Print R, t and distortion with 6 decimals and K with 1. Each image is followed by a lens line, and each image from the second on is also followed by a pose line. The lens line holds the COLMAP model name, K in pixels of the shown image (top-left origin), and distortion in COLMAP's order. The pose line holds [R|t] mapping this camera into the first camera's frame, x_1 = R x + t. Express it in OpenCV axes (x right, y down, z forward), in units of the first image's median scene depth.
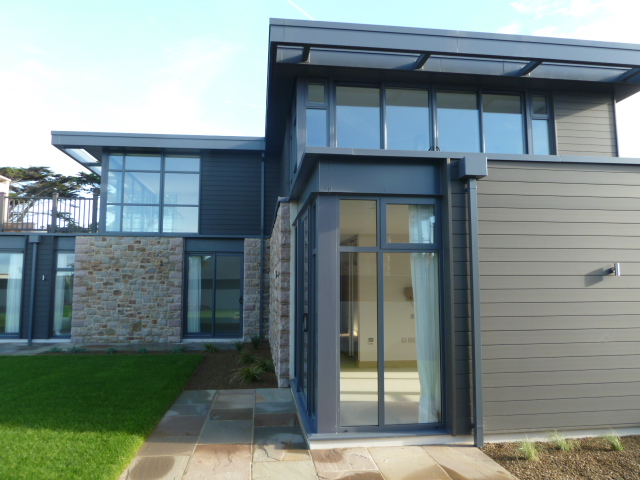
lens RADIAL K [[472.9, 0, 320.0], [0, 472.9, 240.0], [0, 0, 1]] dist [-0.064389, 0.047482]
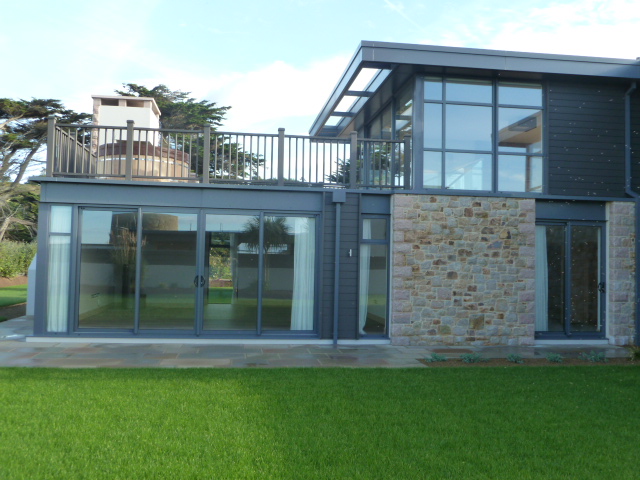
lens RADIAL K [[597.5, 0, 320.0], [0, 597.5, 240.0], [0, 0, 1]] dist [-0.013333, -0.006703]
pose [[0.999625, 0.018029, 0.020612, -0.649553], [-0.019206, 0.998110, 0.058375, 0.010147], [-0.019521, -0.058749, 0.998082, 0.102072]]
